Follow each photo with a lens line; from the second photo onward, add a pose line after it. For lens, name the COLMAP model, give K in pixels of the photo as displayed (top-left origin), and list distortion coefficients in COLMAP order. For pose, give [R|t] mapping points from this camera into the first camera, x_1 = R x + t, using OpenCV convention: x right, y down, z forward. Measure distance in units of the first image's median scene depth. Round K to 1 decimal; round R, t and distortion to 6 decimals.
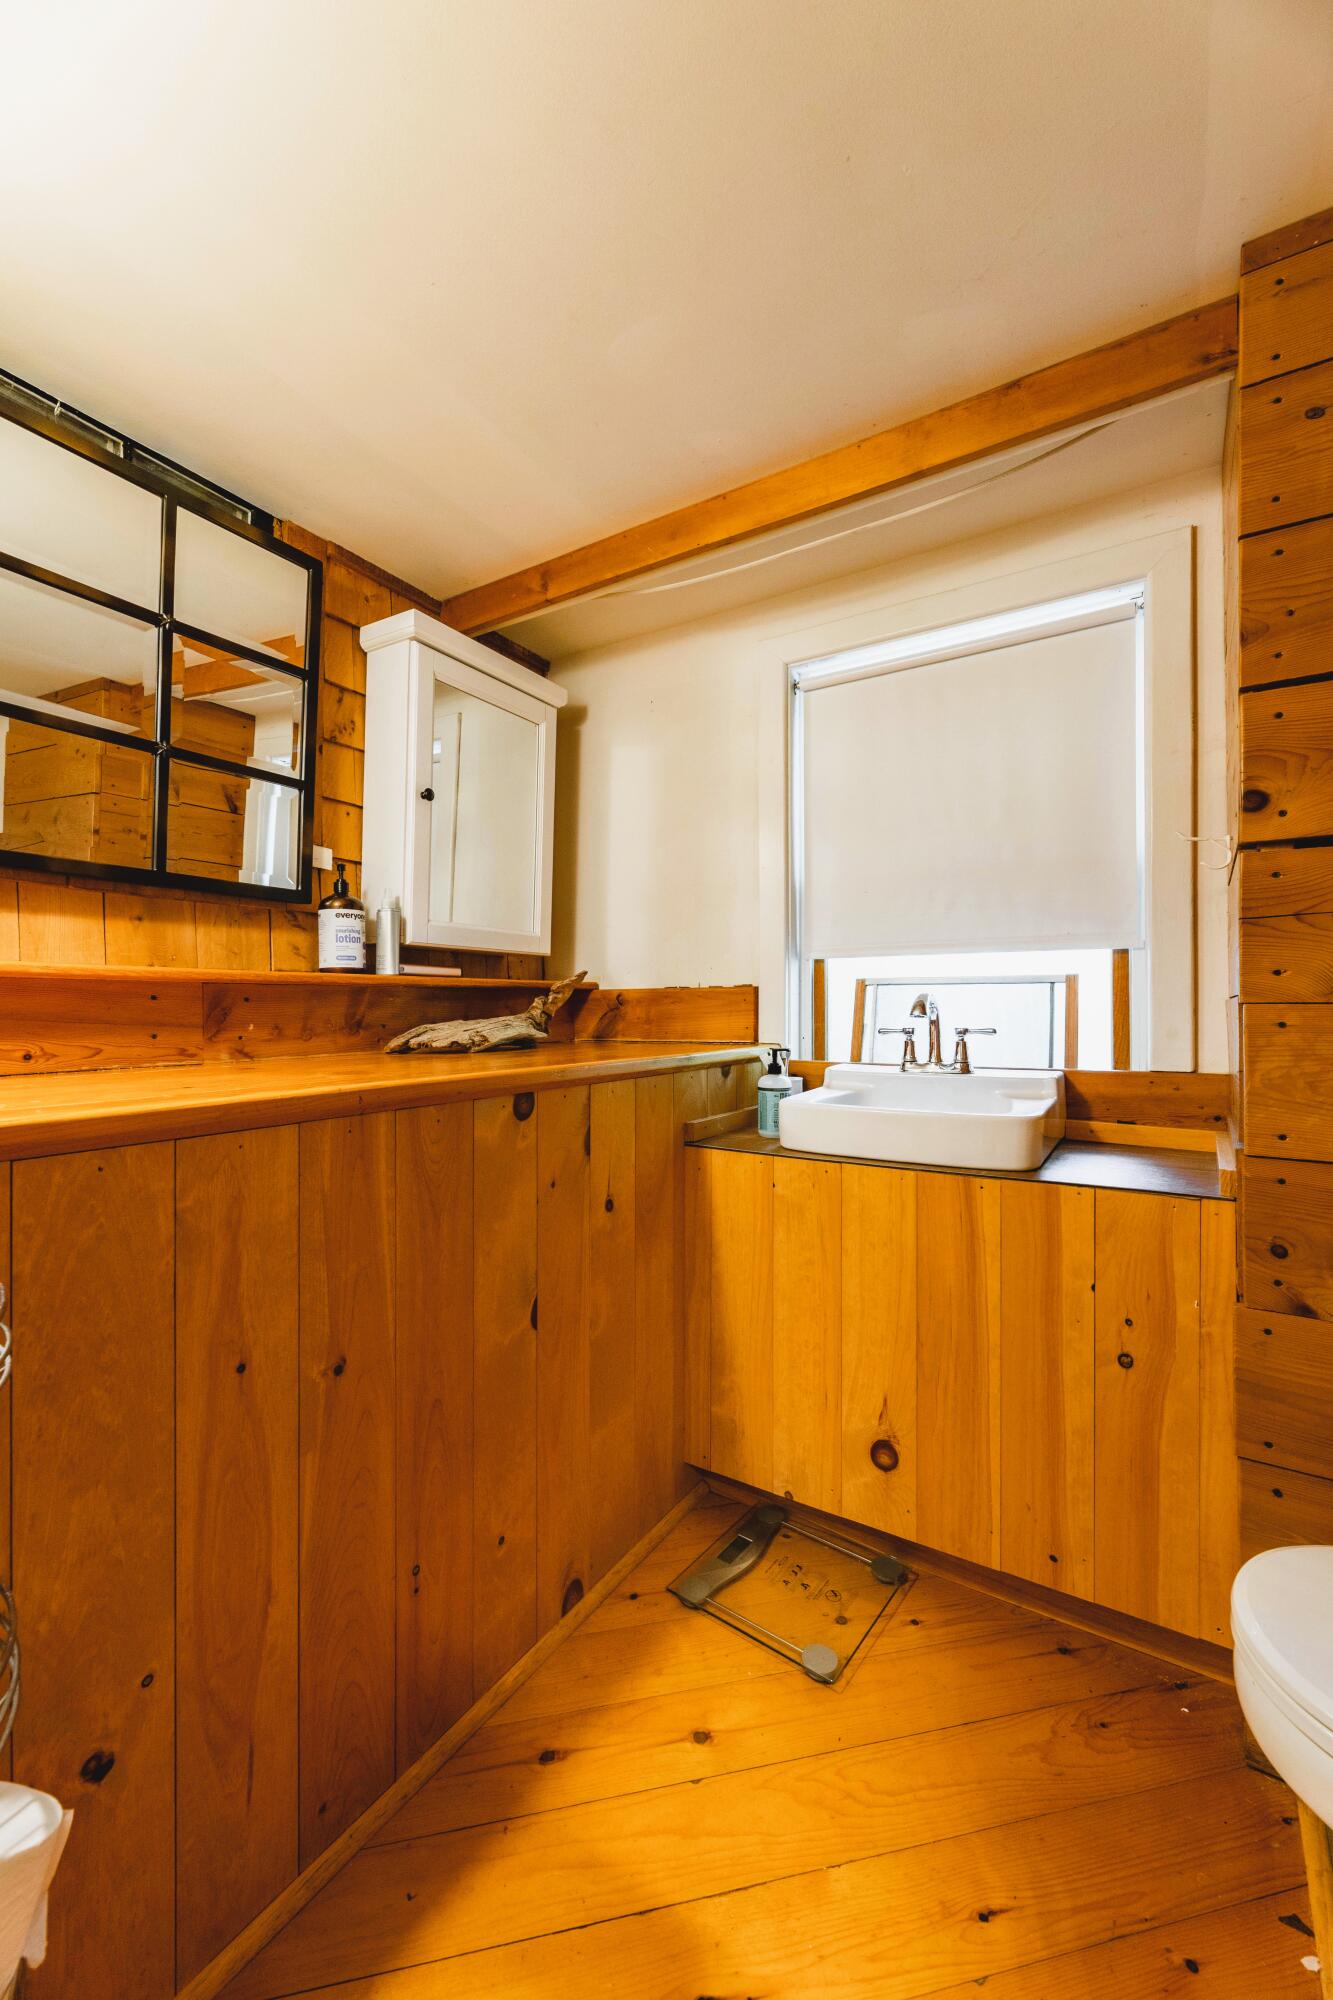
lens RADIAL K [[802.3, 0, 663.0], [0, 802.3, 1000.3], [0, 0, 1]] dist [0.000176, -0.000107]
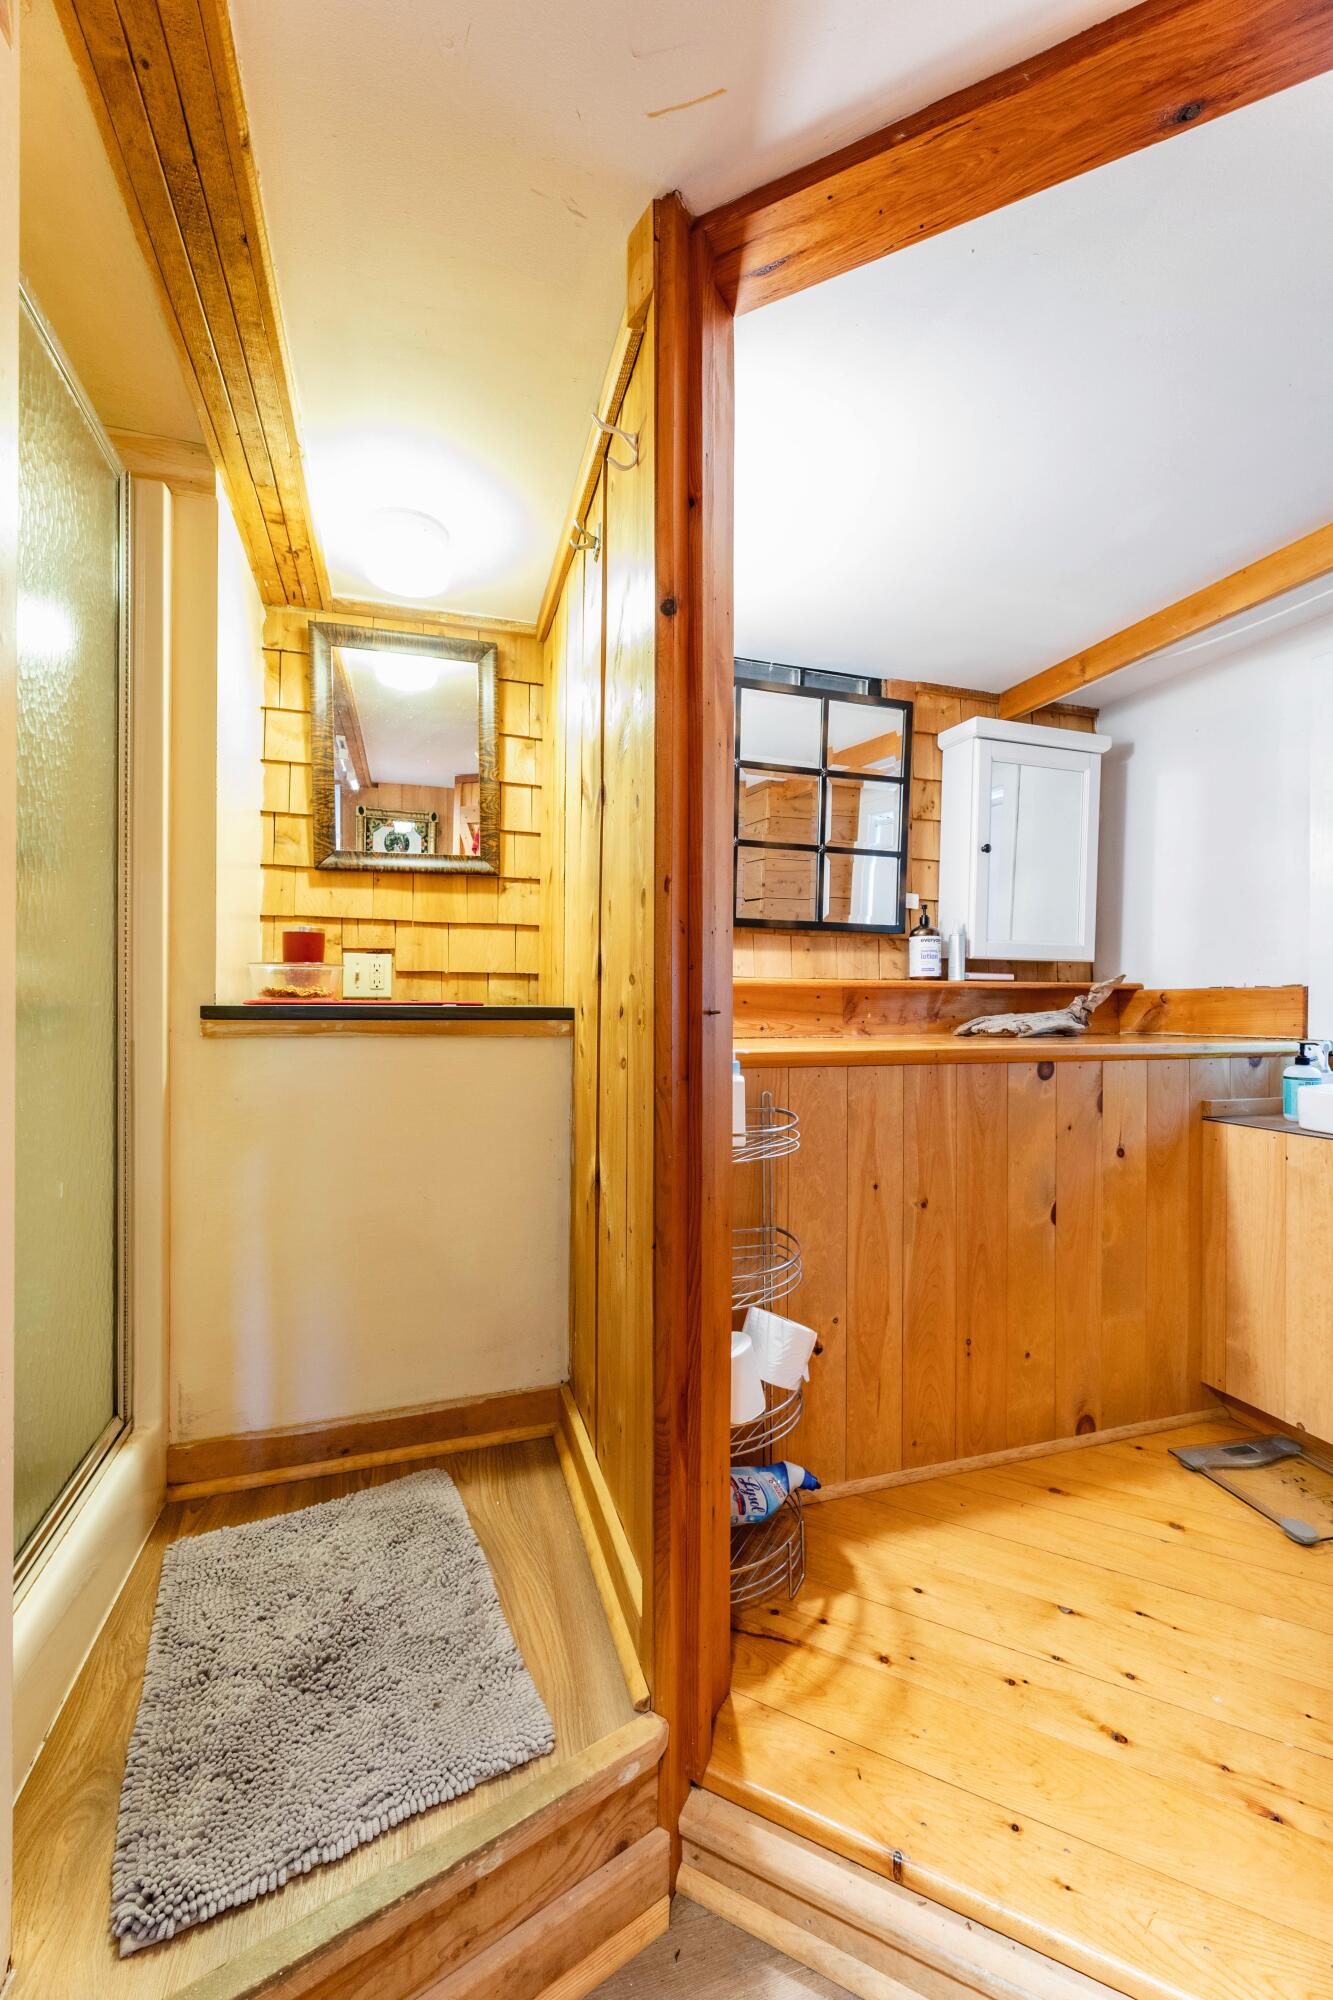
lens RADIAL K [[802.3, 0, 663.0], [0, 802.3, 1000.3], [0, 0, 1]] dist [0.000176, -0.000107]
pose [[0.769526, 0.003908, -0.638603, 0.174668], [-0.001726, 0.999990, 0.004040, -0.001964], [0.638613, -0.002006, 0.769526, -0.451651]]
